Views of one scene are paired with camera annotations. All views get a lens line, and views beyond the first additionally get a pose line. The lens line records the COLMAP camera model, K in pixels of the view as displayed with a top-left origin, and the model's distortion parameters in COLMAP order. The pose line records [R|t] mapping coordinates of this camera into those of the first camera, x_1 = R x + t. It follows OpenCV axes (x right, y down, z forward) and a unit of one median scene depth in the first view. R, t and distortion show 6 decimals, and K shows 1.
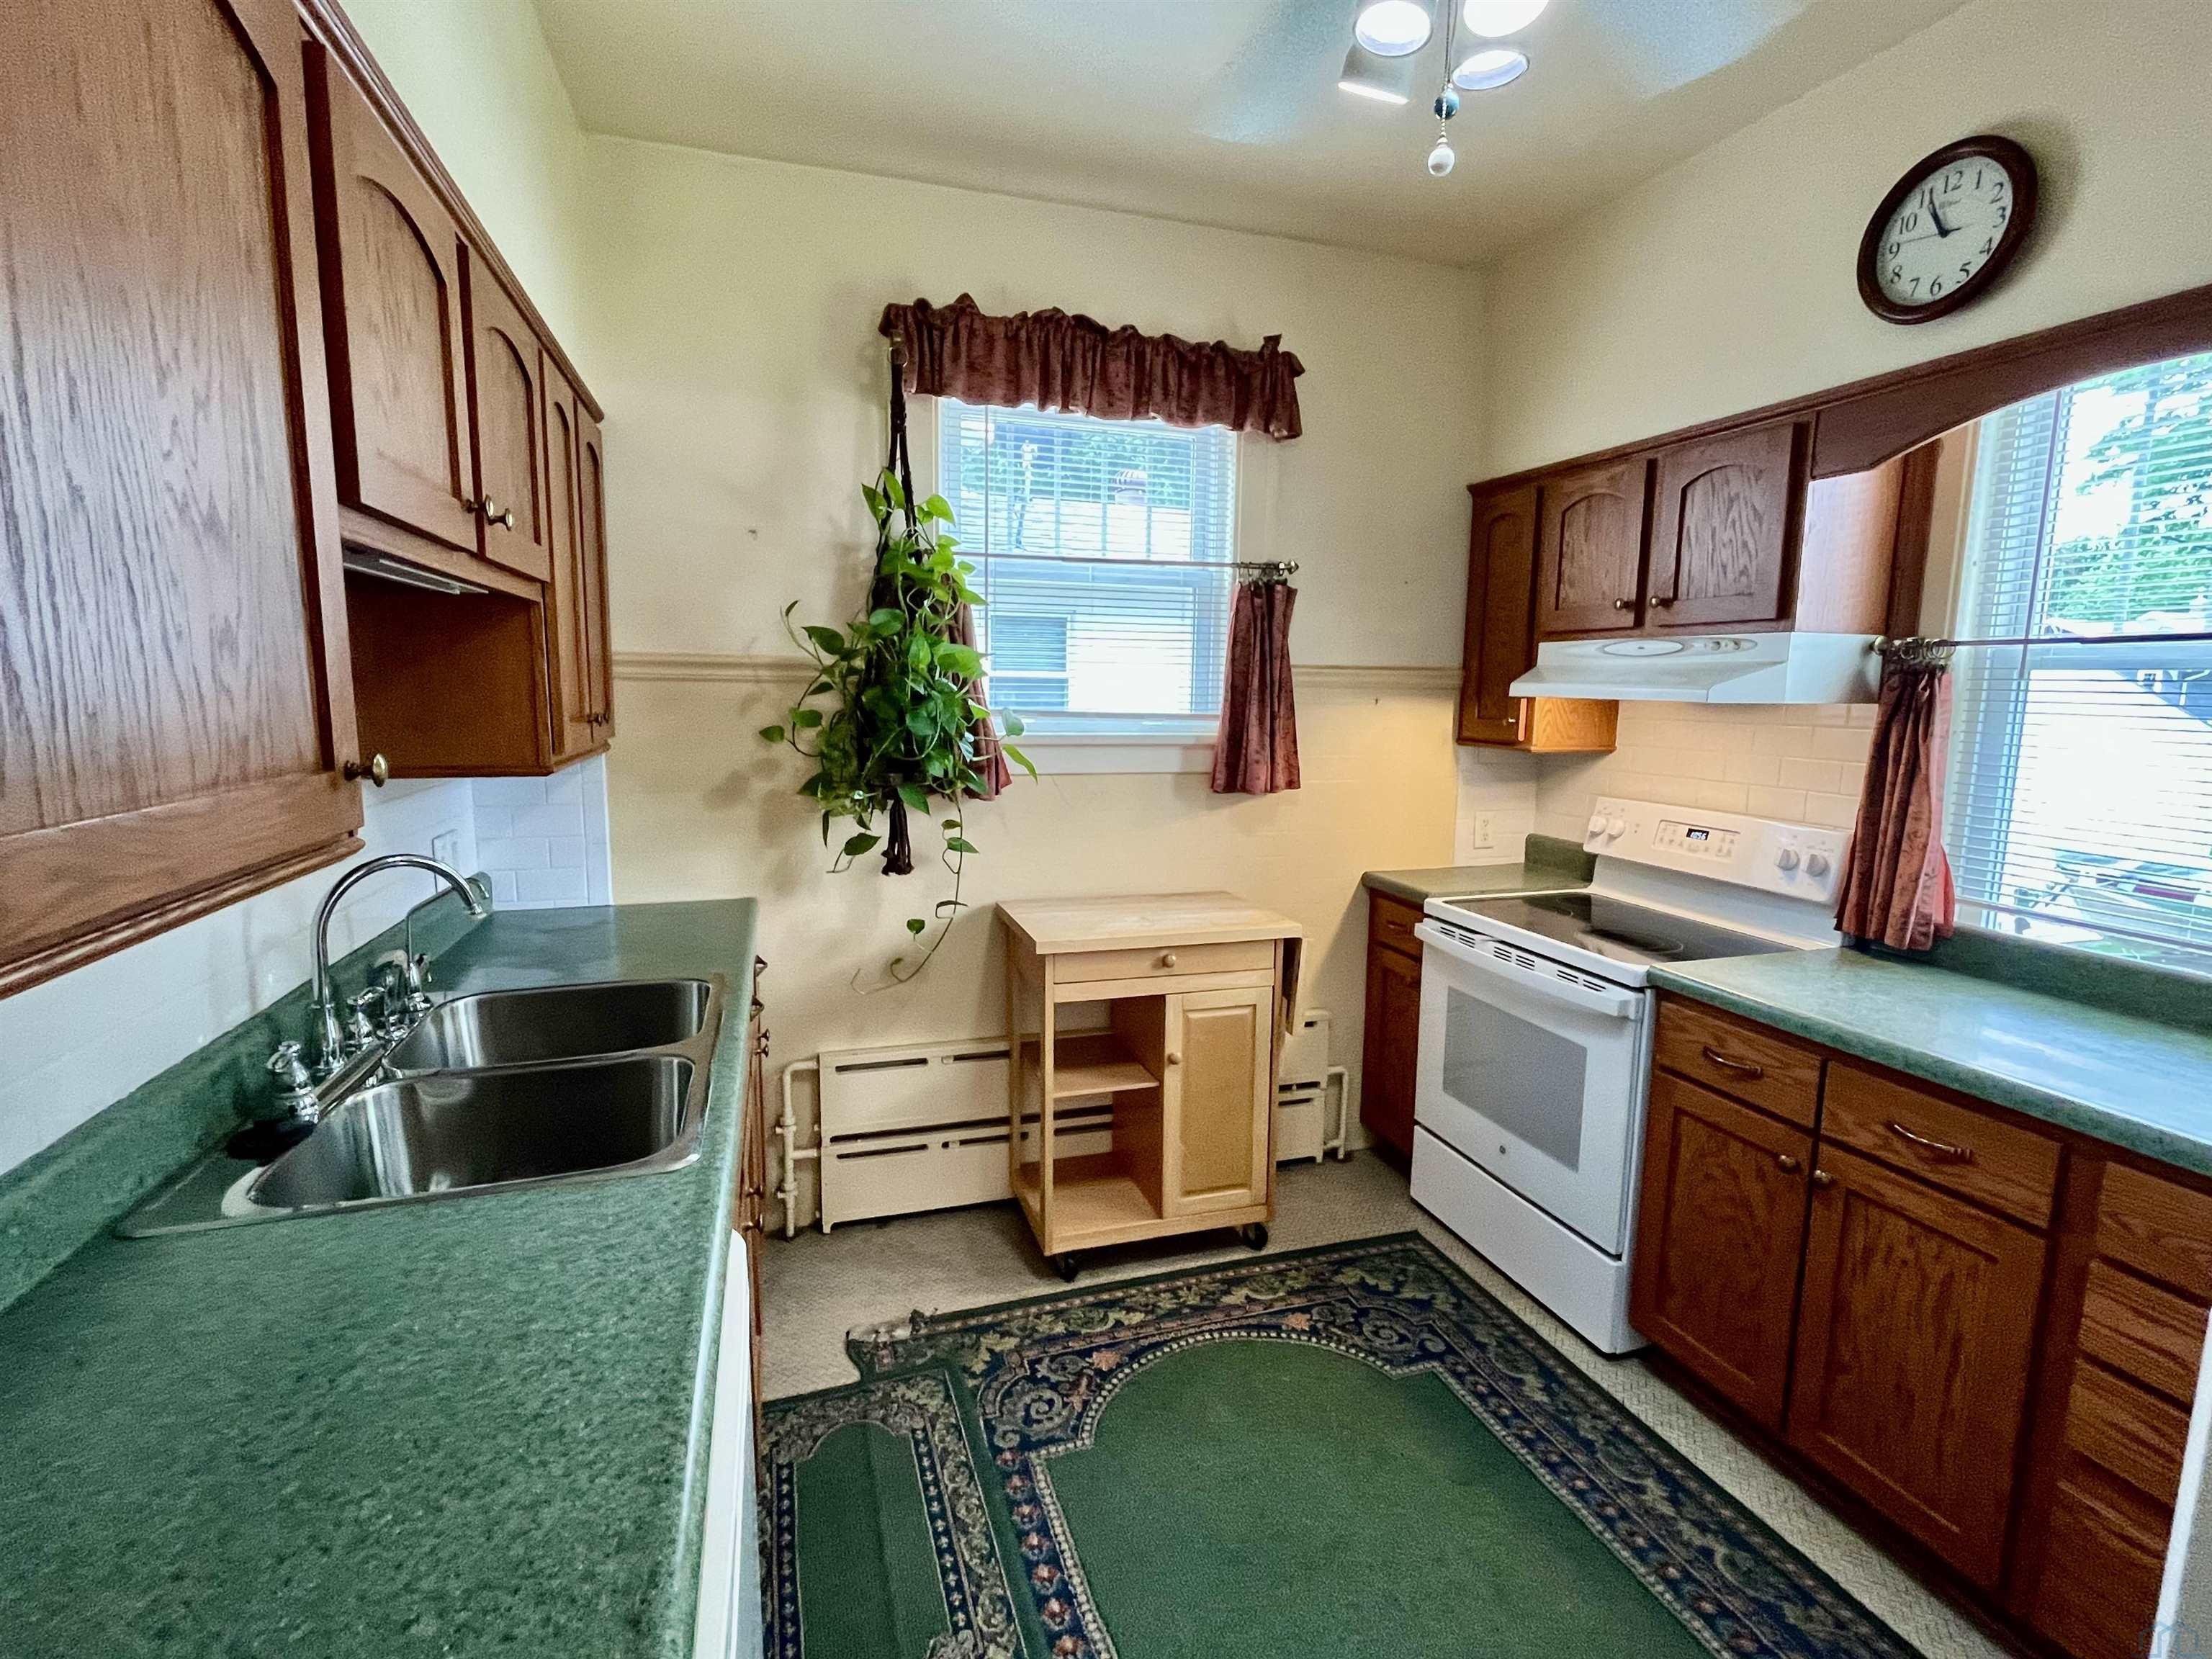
lens RADIAL K [[1008.3, 0, 1101.2], [0, 1008.3, 825.6], [0, 0, 1]] dist [-0.005060, 0.000379]
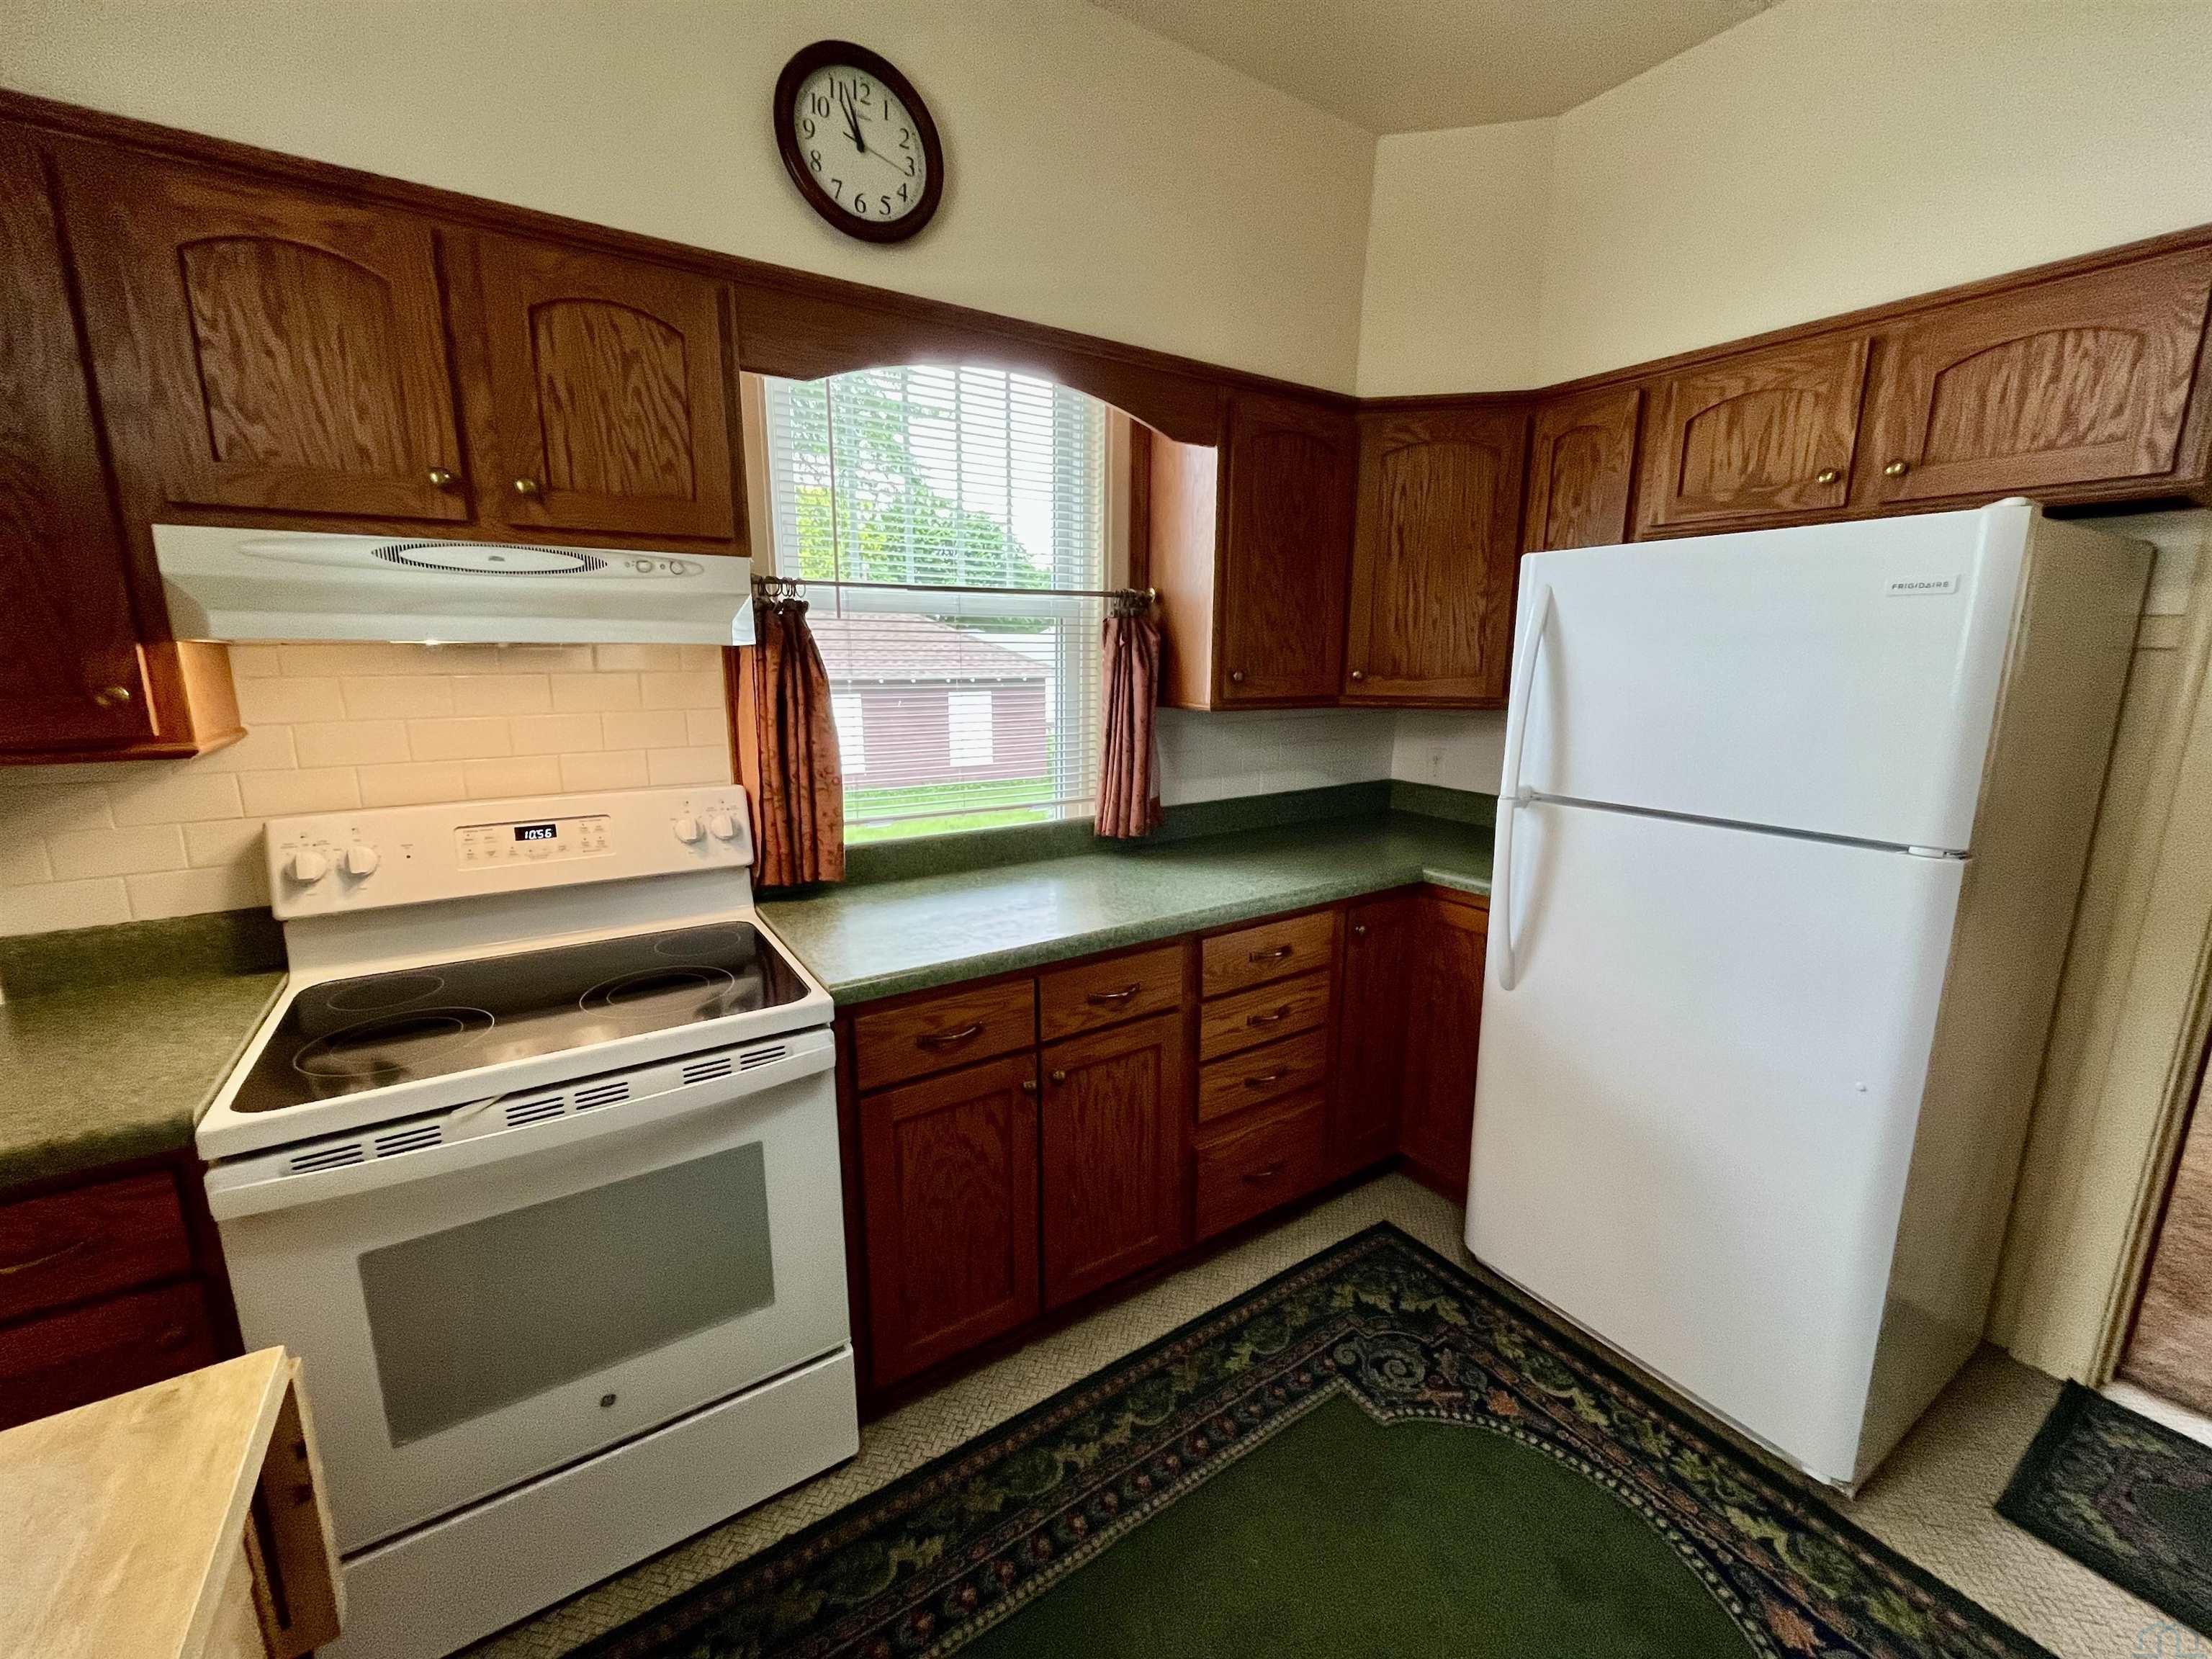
lens RADIAL K [[901.8, 0, 1100.7], [0, 901.8, 825.2], [0, 0, 1]] dist [-0.002573, -0.000999]
pose [[-0.274288, -0.204367, 0.939681, -0.122938], [0.124558, 0.961376, 0.245443, -0.109583], [-0.953547, 0.184367, -0.238238, 0.815850]]
